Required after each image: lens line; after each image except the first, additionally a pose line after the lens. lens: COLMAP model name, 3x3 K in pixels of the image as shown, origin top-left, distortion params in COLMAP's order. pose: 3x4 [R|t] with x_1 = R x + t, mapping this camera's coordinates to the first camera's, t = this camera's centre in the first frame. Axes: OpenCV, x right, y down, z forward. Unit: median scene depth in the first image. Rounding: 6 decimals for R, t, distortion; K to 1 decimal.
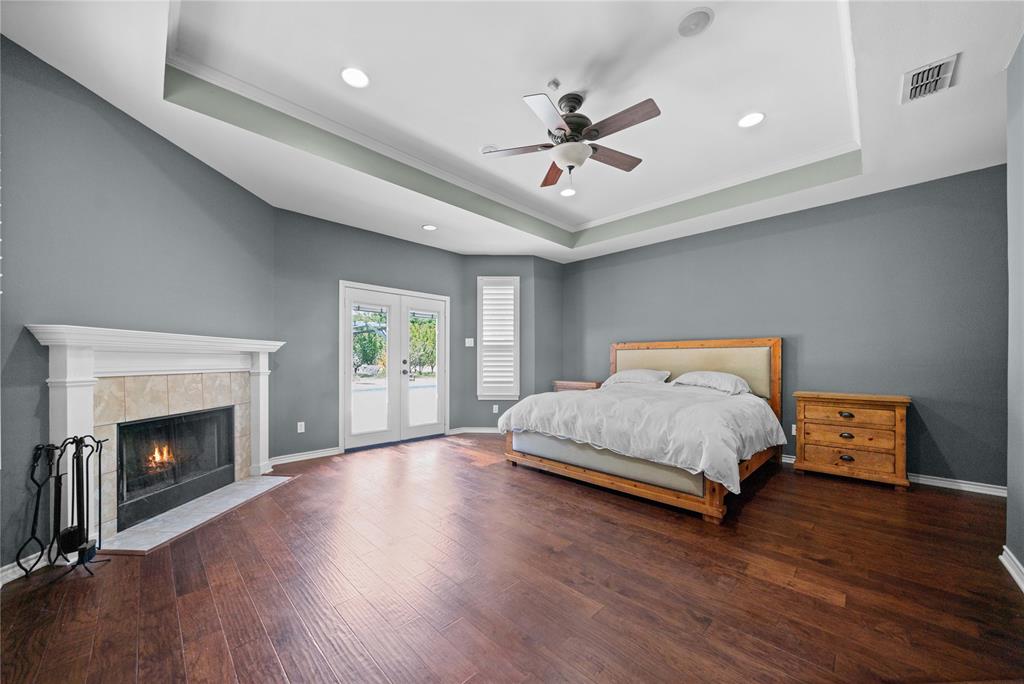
lens RADIAL K [[366.7, 0, 512.6], [0, 366.7, 361.4], [0, 0, 1]] dist [-0.007232, -0.000097]
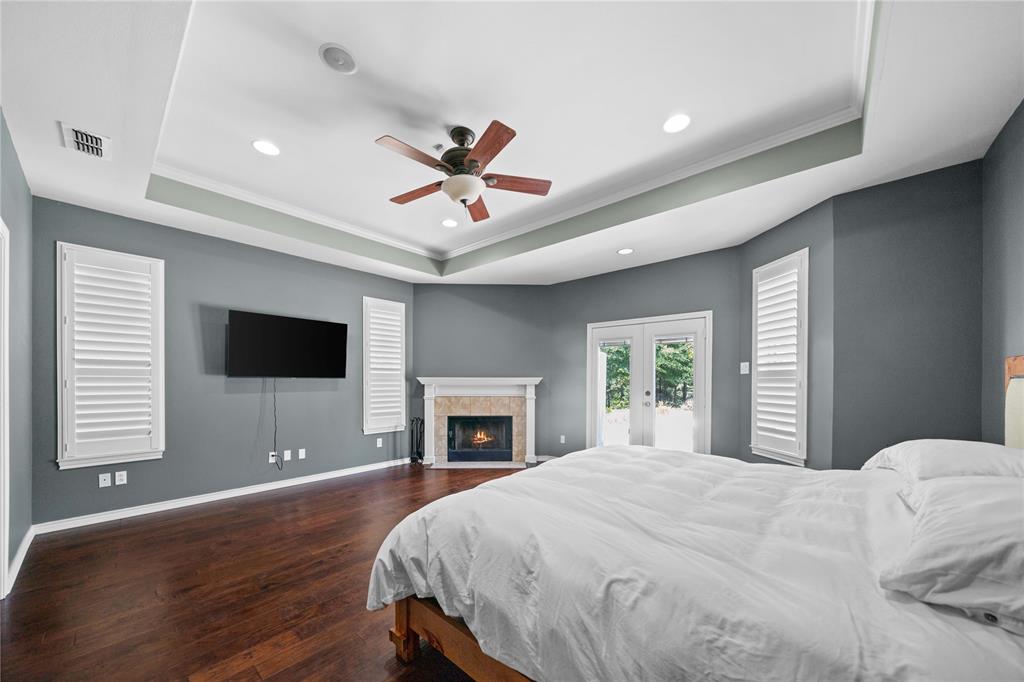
lens RADIAL K [[367.9, 0, 508.6], [0, 367.9, 381.6], [0, 0, 1]] dist [-0.002308, -0.000043]
pose [[0.057298, 0.002015, -0.998355, 0.903431], [-0.004757, 0.999987, 0.001746, -0.041432], [0.998346, 0.004649, 0.057307, 0.838852]]
